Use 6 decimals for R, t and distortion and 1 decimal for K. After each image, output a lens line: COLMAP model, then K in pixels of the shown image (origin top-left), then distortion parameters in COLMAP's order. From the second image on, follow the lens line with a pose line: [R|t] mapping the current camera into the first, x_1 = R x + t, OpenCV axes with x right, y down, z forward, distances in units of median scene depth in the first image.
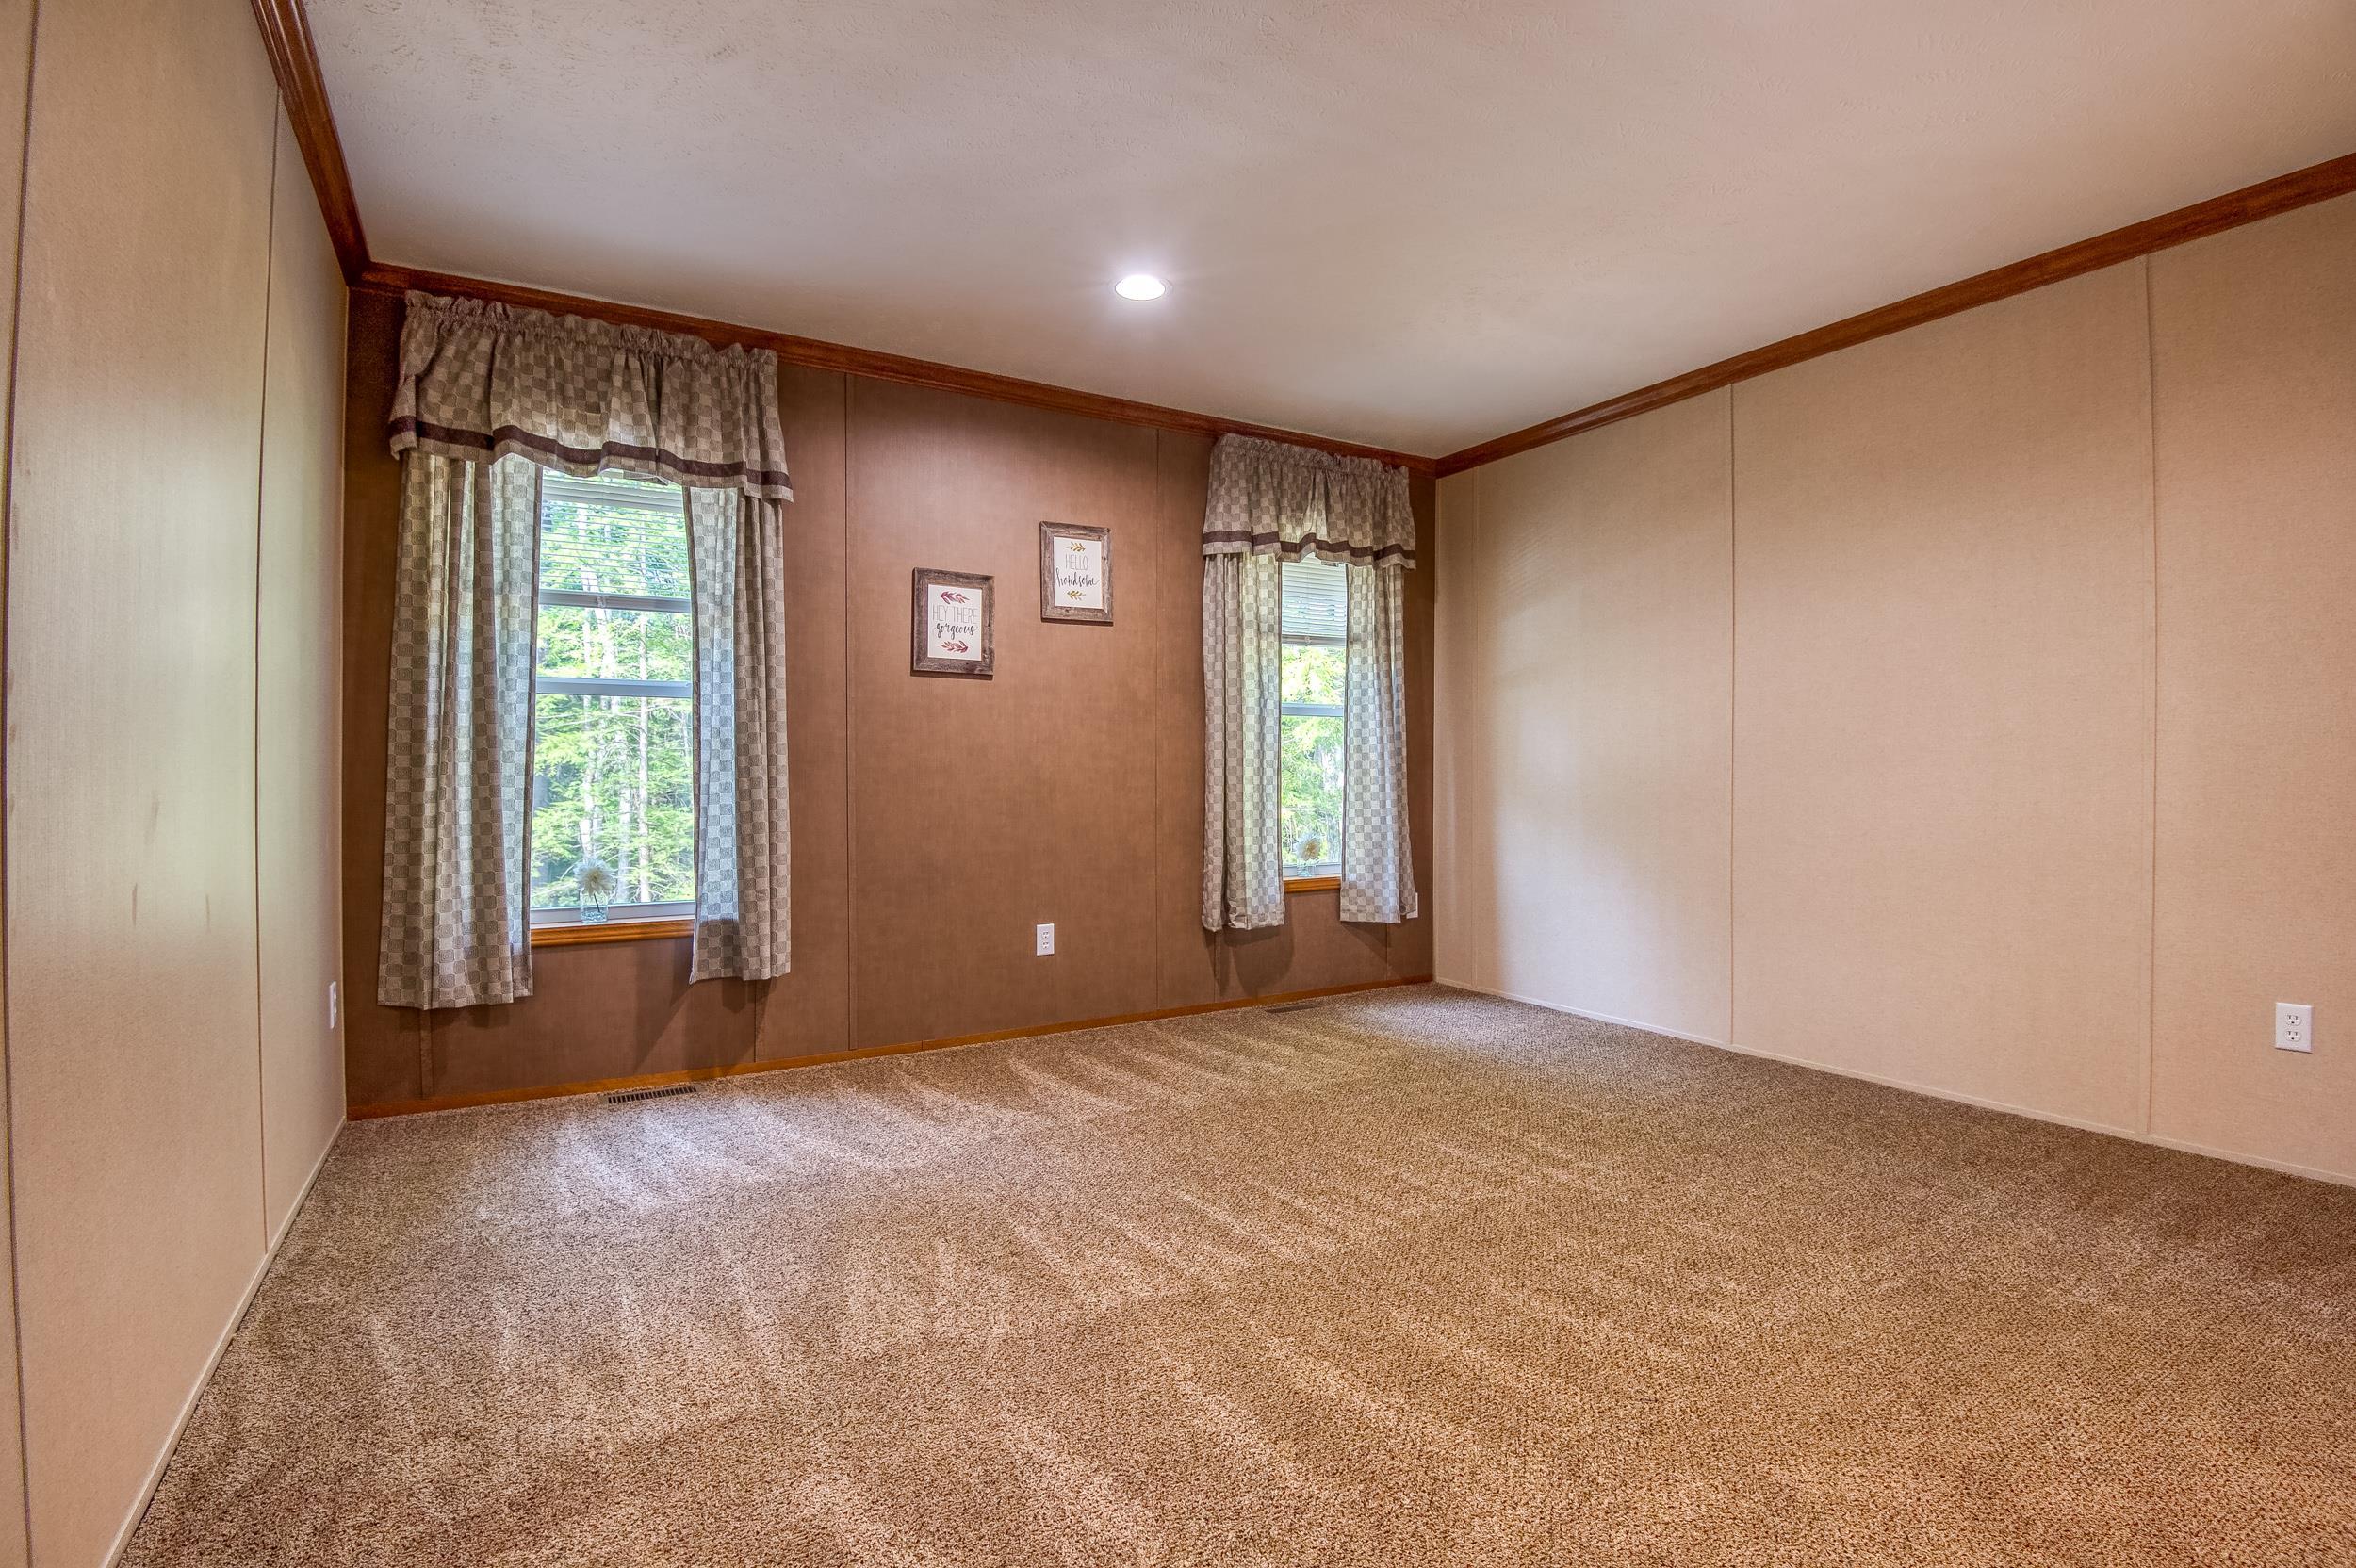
lens RADIAL K [[1082.5, 0, 1178.9], [0, 1082.5, 781.0], [0, 0, 1]] dist [-0.013941, -0.022710]
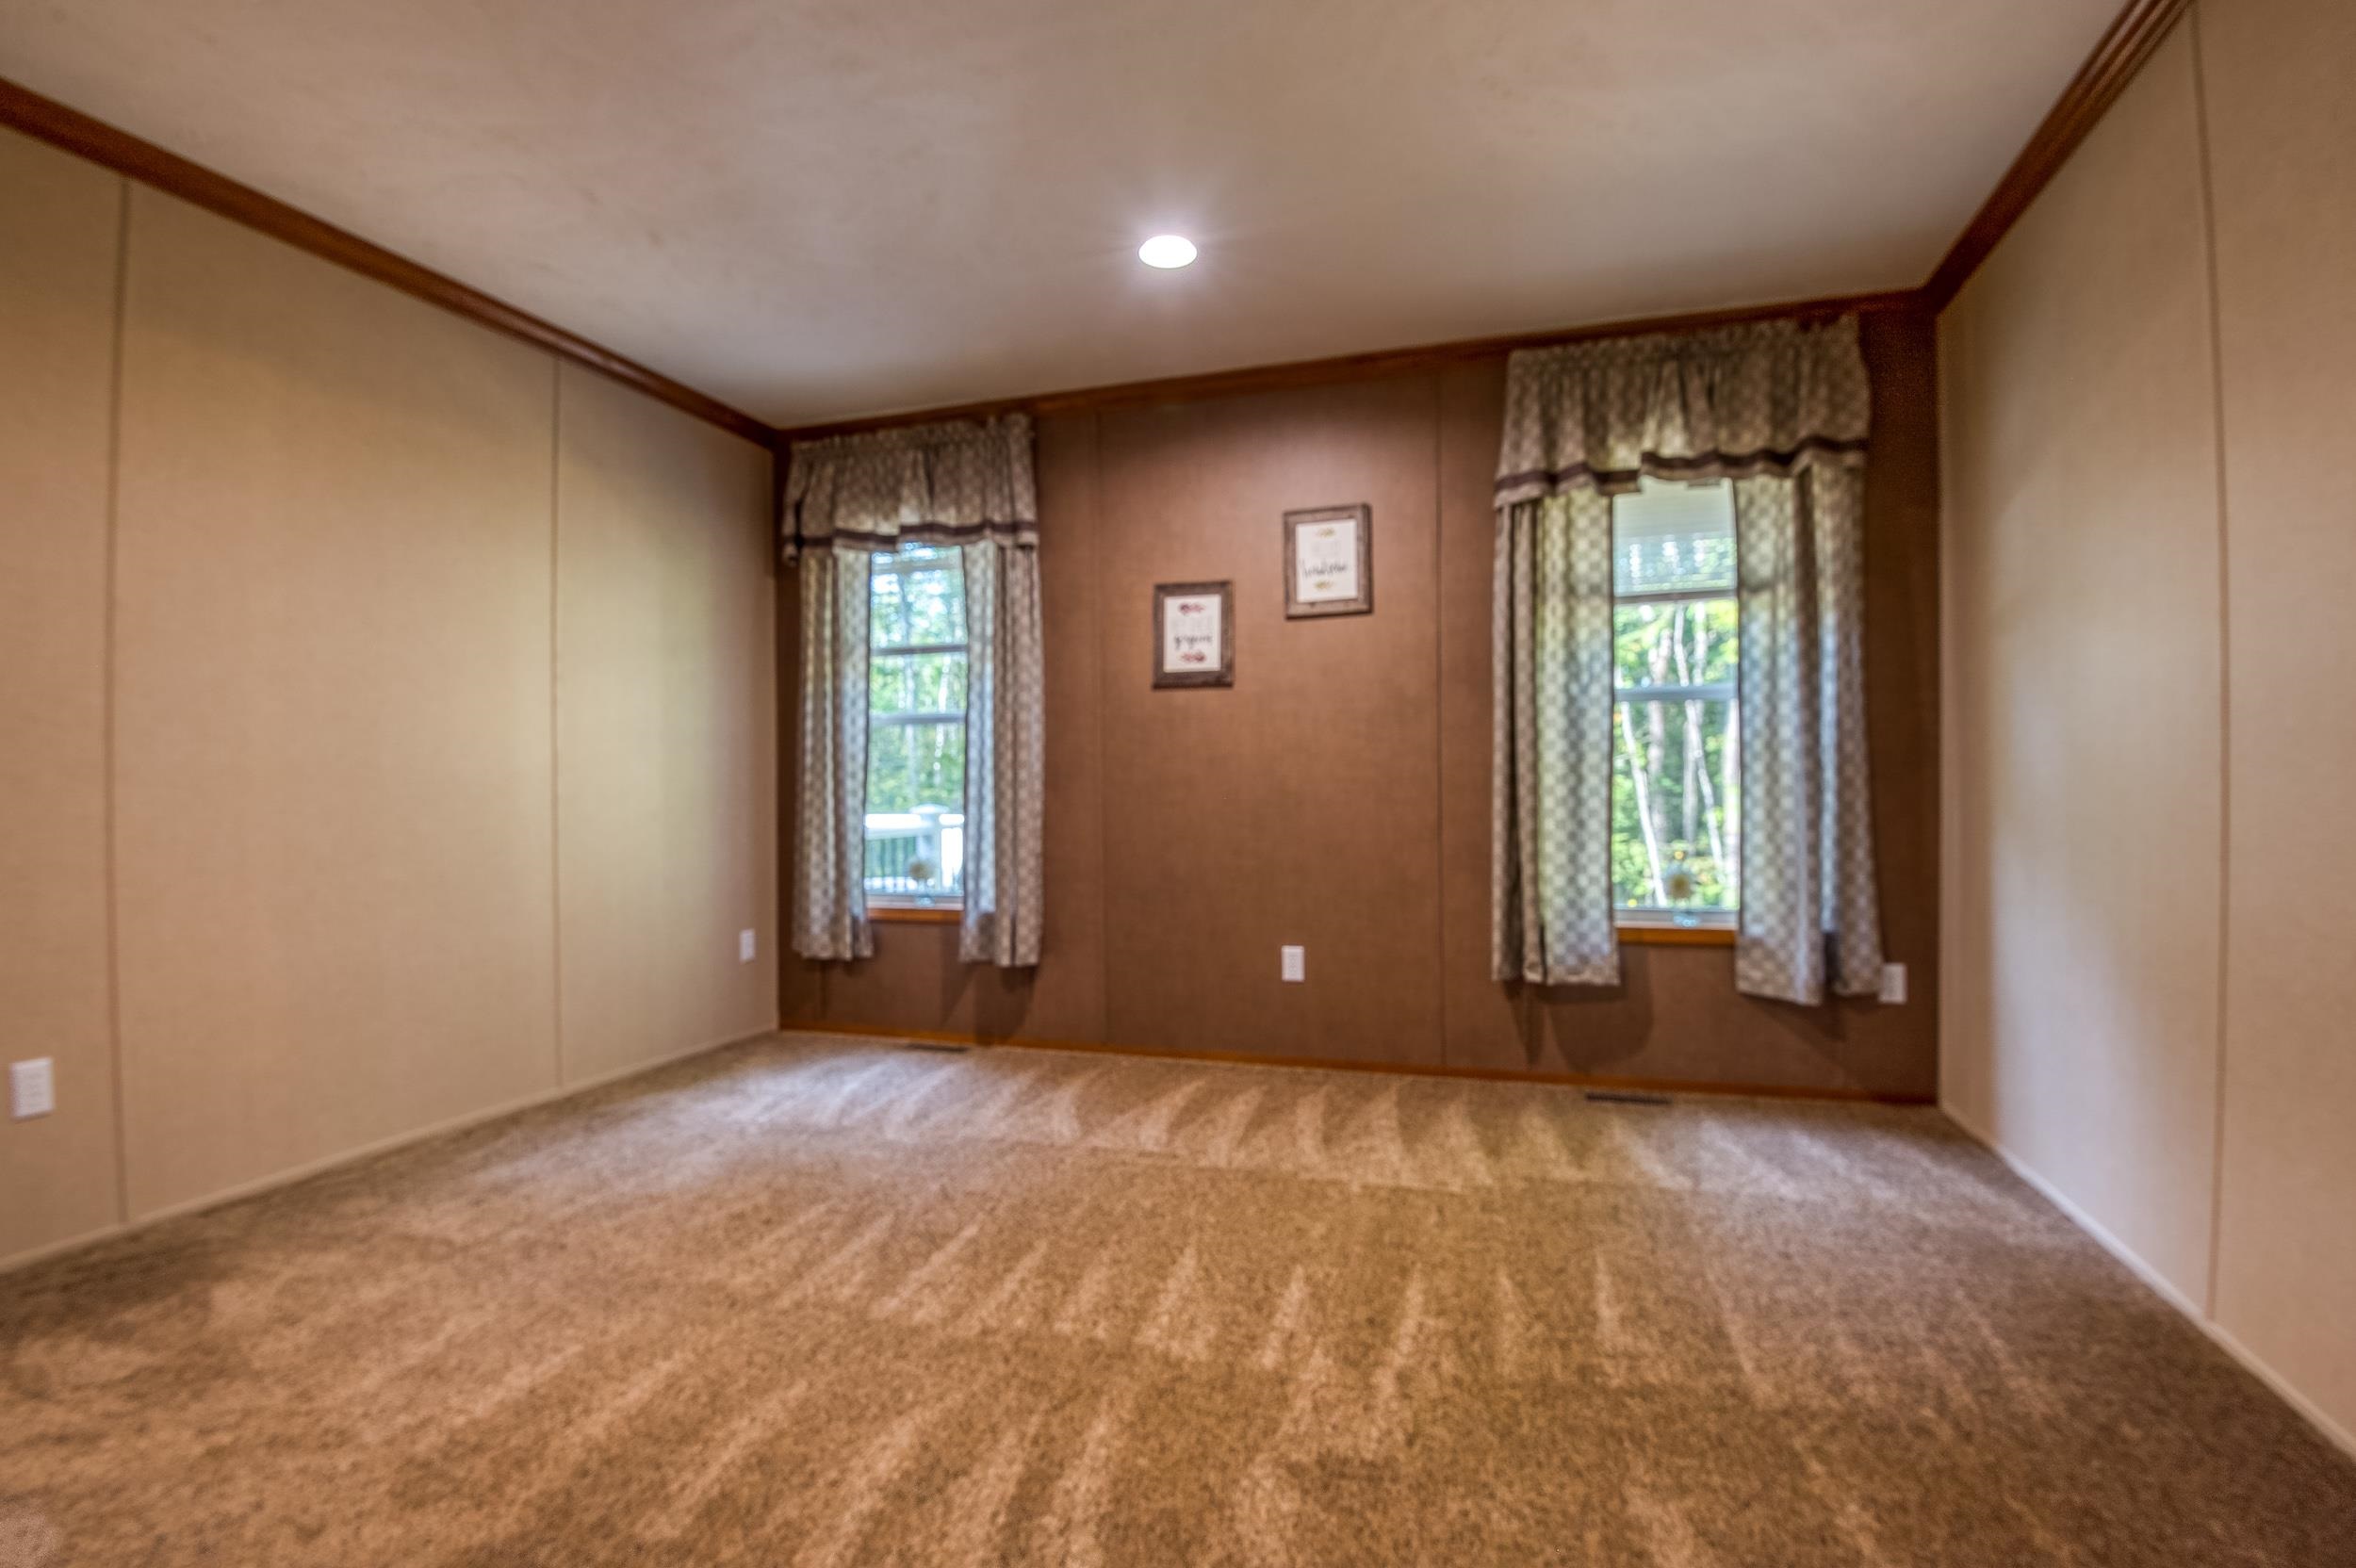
lens RADIAL K [[1127.4, 0, 1178.0], [0, 1127.4, 784.0], [0, 0, 1]] dist [0.000794, -0.024360]
pose [[0.659547, -0.003515, -0.751655, 0.537081], [0.004583, 0.999989, -0.000655, -0.006847], [0.751649, -0.003013, 0.659556, 0.292865]]
